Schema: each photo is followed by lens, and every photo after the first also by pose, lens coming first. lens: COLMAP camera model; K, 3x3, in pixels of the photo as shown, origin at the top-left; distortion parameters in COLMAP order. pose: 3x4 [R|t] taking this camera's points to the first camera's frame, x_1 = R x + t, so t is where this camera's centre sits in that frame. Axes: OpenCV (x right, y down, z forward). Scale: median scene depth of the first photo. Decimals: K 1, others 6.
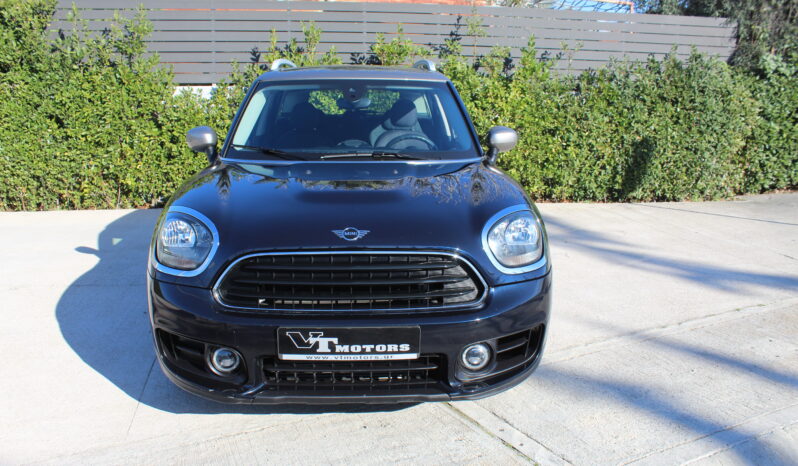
lens RADIAL K [[669.0, 0, 398.4], [0, 669.0, 239.7], [0, 0, 1]] dist [-0.175975, 0.170497]
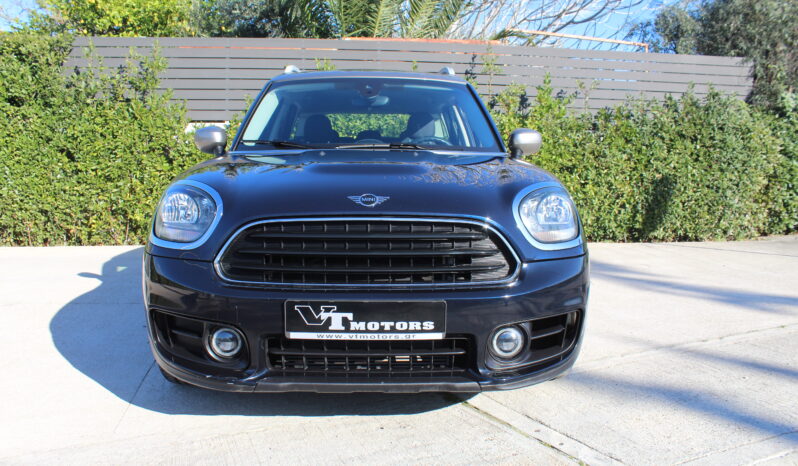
lens RADIAL K [[669.0, 0, 398.4], [0, 669.0, 239.7], [0, 0, 1]] dist [-0.175975, 0.170497]
pose [[0.999849, 0.001363, -0.017331, -0.004579], [-0.003102, 0.994910, -0.100721, 0.041253], [0.017105, 0.100759, 0.994764, 0.032754]]
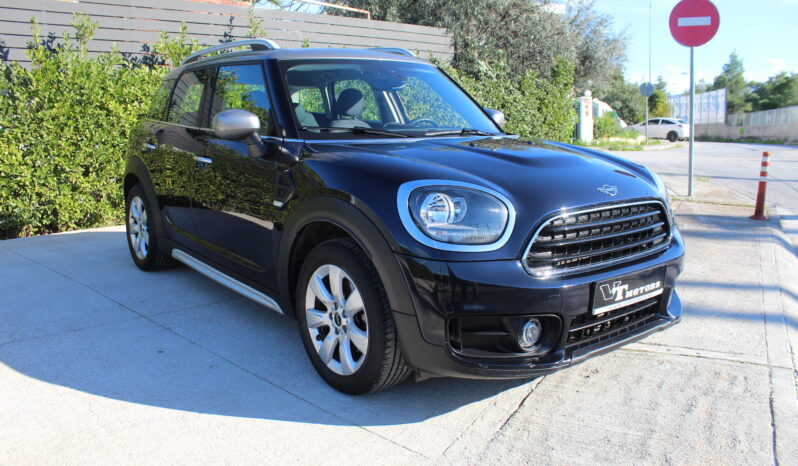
lens RADIAL K [[669.0, 0, 398.4], [0, 669.0, 239.7], [0, 0, 1]] dist [-0.175975, 0.170497]
pose [[0.822997, -0.119049, 0.555431, -0.290825], [0.133181, 0.990977, 0.015064, 0.002864], [-0.552213, 0.061575, 0.831426, 0.092481]]
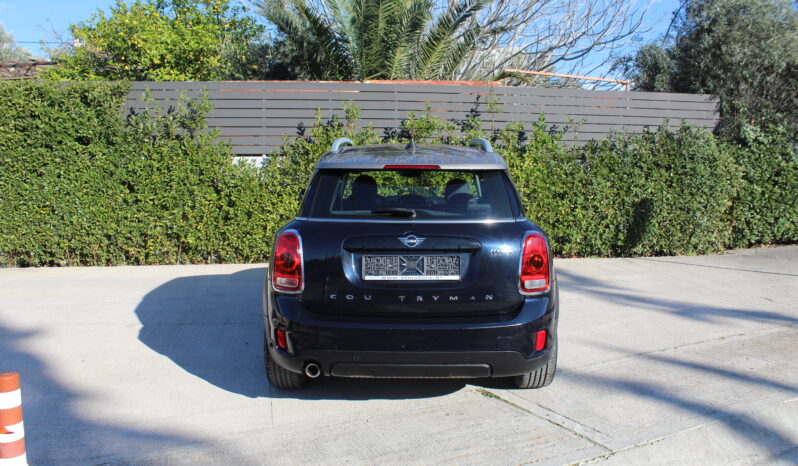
lens RADIAL K [[669.0, 0, 398.4], [0, 669.0, 239.7], [0, 0, 1]] dist [-0.175975, 0.170497]
pose [[0.999988, -0.004967, 0.000511, -0.051110], [0.004993, 0.995715, -0.092337, 0.016665], [-0.000050, 0.092338, 0.995728, -0.133284]]
